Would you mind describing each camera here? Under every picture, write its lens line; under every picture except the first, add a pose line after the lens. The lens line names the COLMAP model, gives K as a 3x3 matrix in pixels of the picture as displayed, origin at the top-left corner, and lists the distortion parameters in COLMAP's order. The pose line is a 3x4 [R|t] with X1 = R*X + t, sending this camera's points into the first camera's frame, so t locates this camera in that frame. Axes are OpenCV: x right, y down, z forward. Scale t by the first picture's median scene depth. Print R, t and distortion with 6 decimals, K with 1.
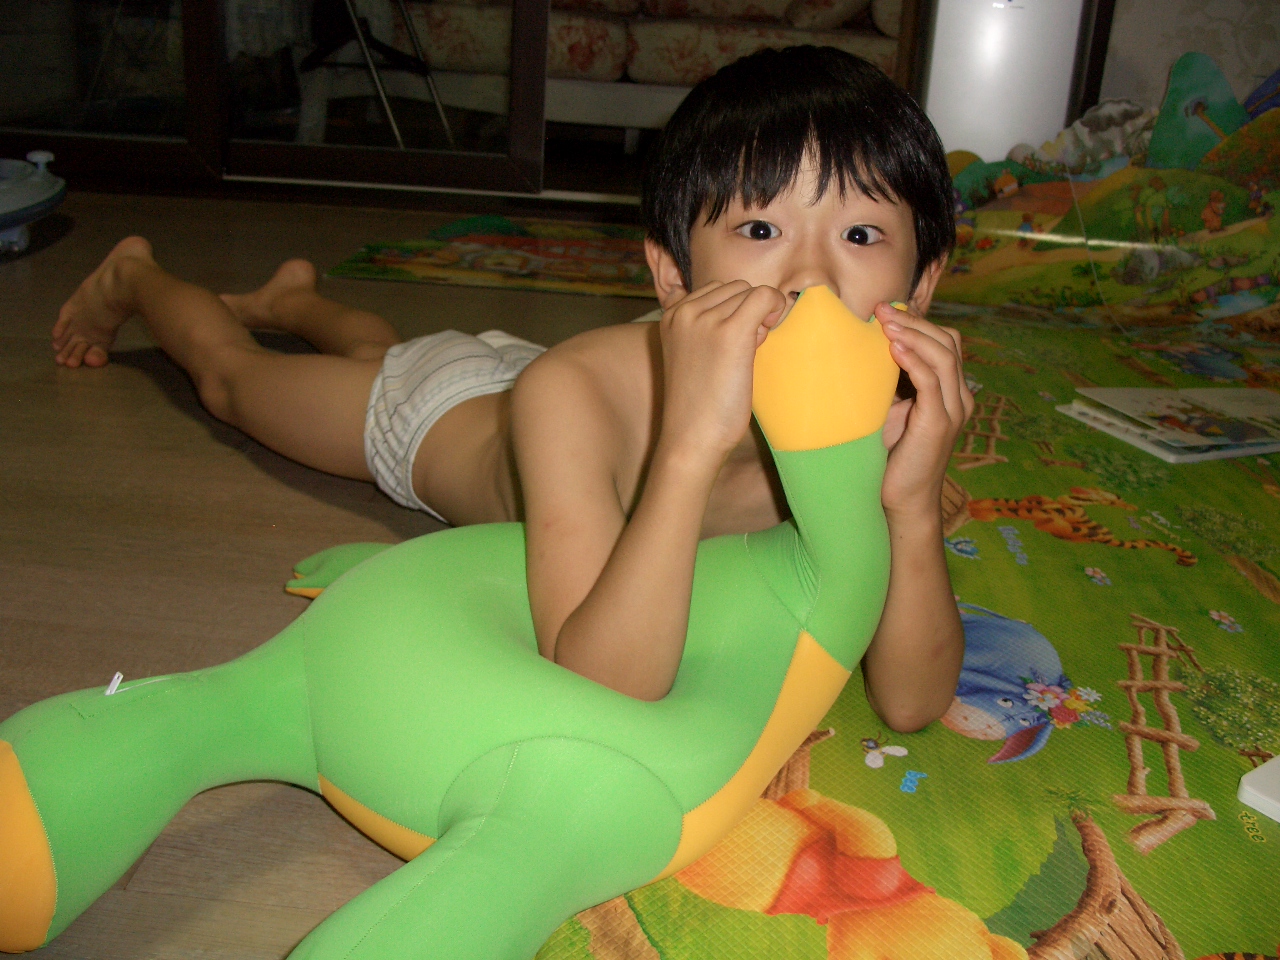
lens RADIAL K [[1287.4, 0, 640.0], [0, 1287.4, 480.0], [0, 0, 1]] dist [-0.197266, 0.220831]
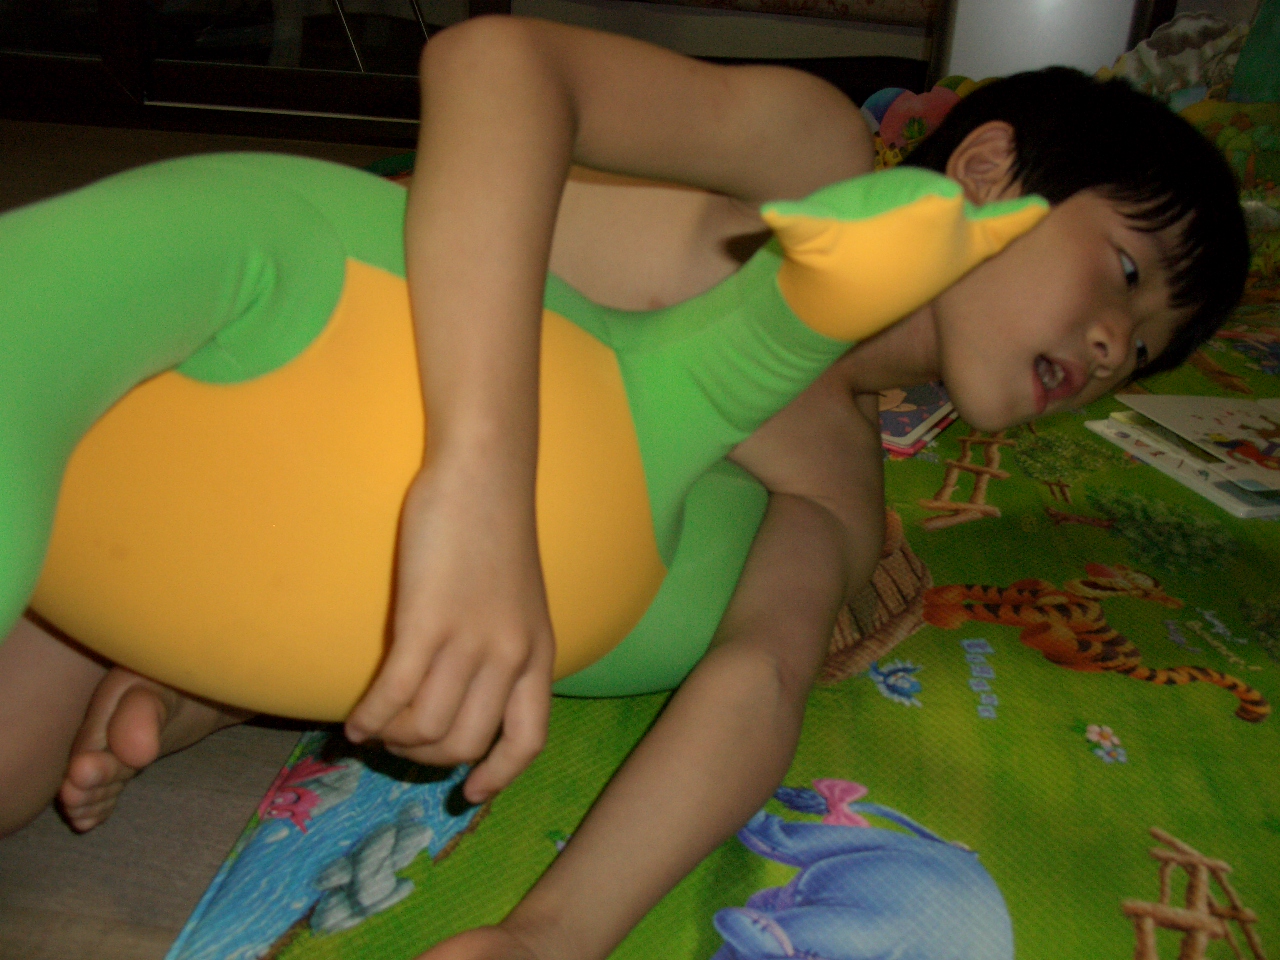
lens RADIAL K [[1287.4, 0, 640.0], [0, 1287.4, 480.0], [0, 0, 1]] dist [-0.197266, 0.220831]
pose [[0.998337, 0.027621, -0.050602, 0.086883], [-0.025113, 0.998456, 0.049550, -0.043646], [0.051892, -0.048196, 0.997489, 0.202087]]
